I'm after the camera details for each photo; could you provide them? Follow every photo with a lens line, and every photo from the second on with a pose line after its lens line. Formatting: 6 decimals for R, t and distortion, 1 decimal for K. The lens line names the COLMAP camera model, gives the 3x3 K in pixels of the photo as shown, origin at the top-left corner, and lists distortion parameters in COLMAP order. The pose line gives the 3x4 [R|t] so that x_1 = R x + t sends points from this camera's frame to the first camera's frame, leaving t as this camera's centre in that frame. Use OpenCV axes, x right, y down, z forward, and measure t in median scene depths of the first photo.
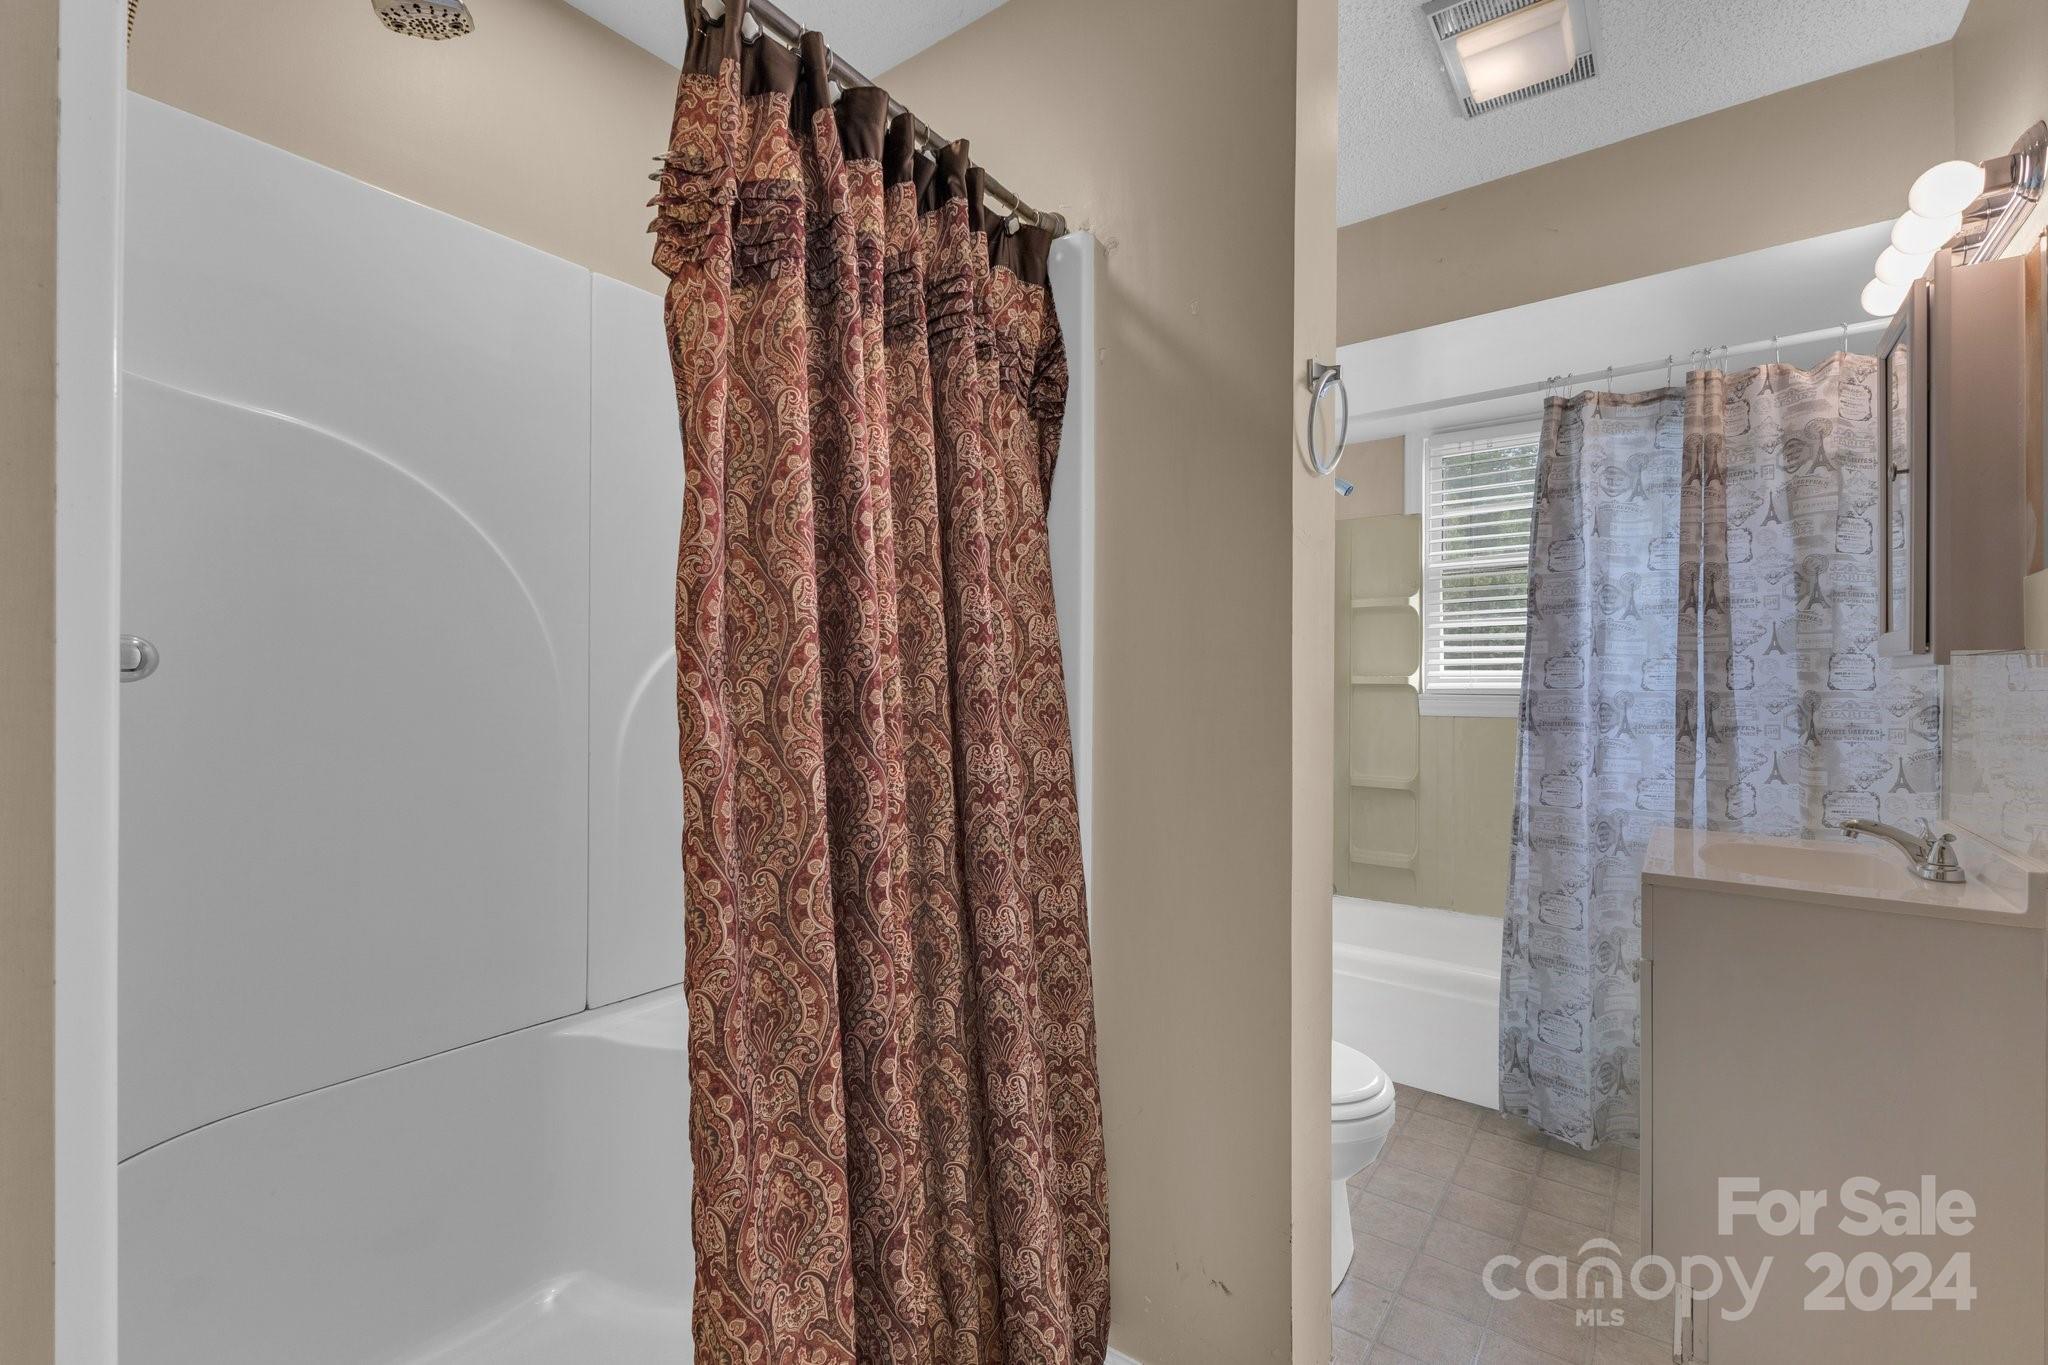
lens RADIAL K [[890.2, 0, 1015.3], [0, 890.2, 678.7], [0, 0, 1]] dist [0.006472, 0.000017]
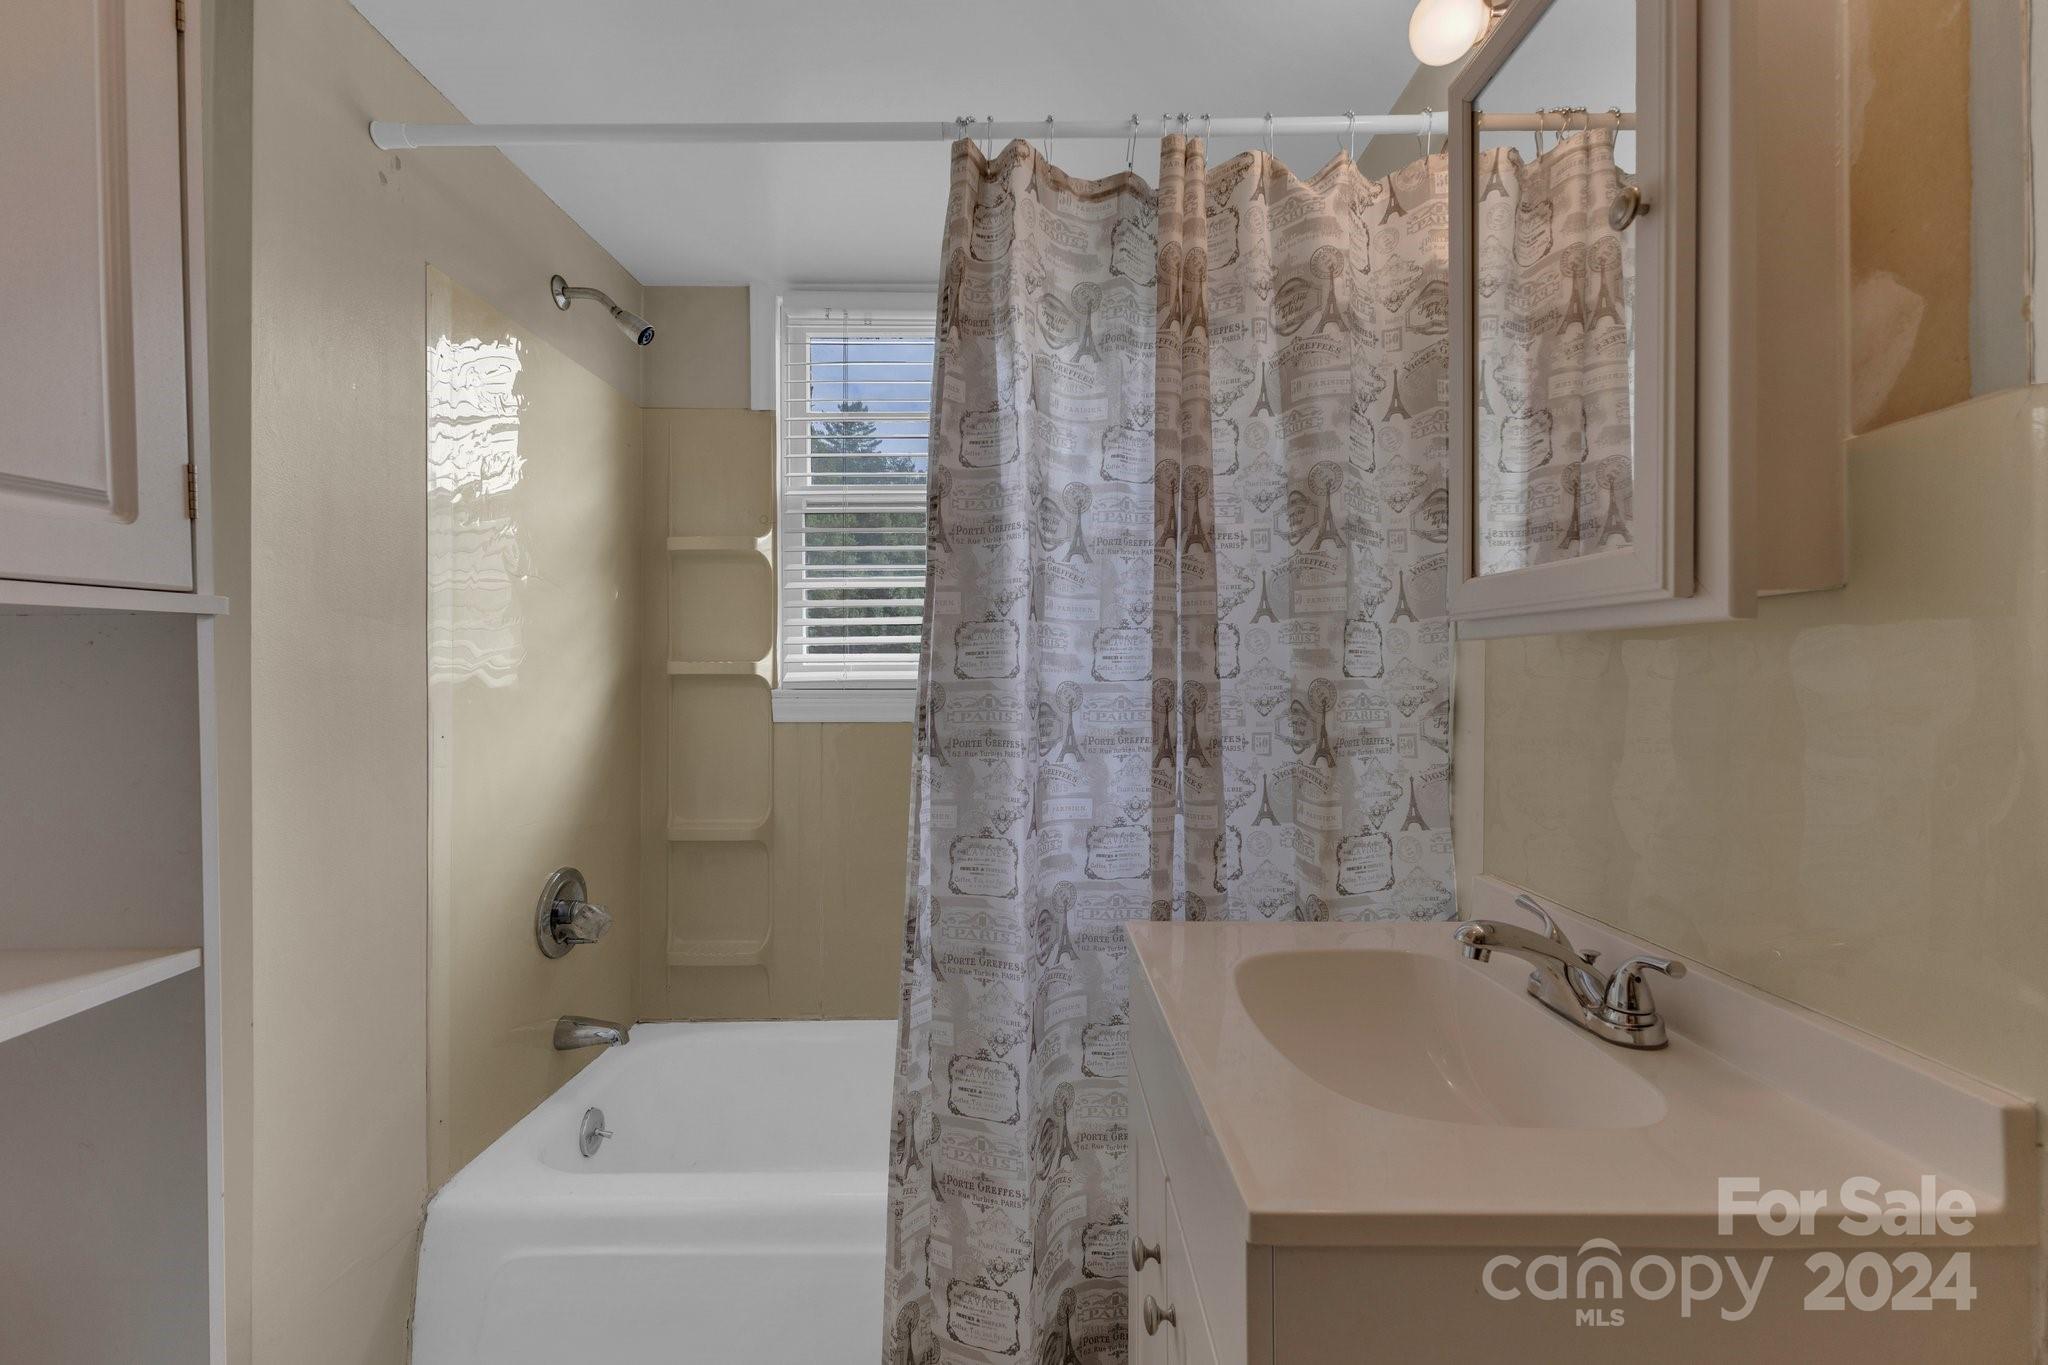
lens RADIAL K [[890.2, 0, 1021.2], [0, 890.2, 677.4], [0, 0, 1]] dist [0.006472, 0.000017]
pose [[0.796452, -0.007319, 0.604658, 0.304516], [0.003975, 0.999969, 0.006868, 0.006454], [-0.604689, -0.003066, 0.796456, 0.557438]]
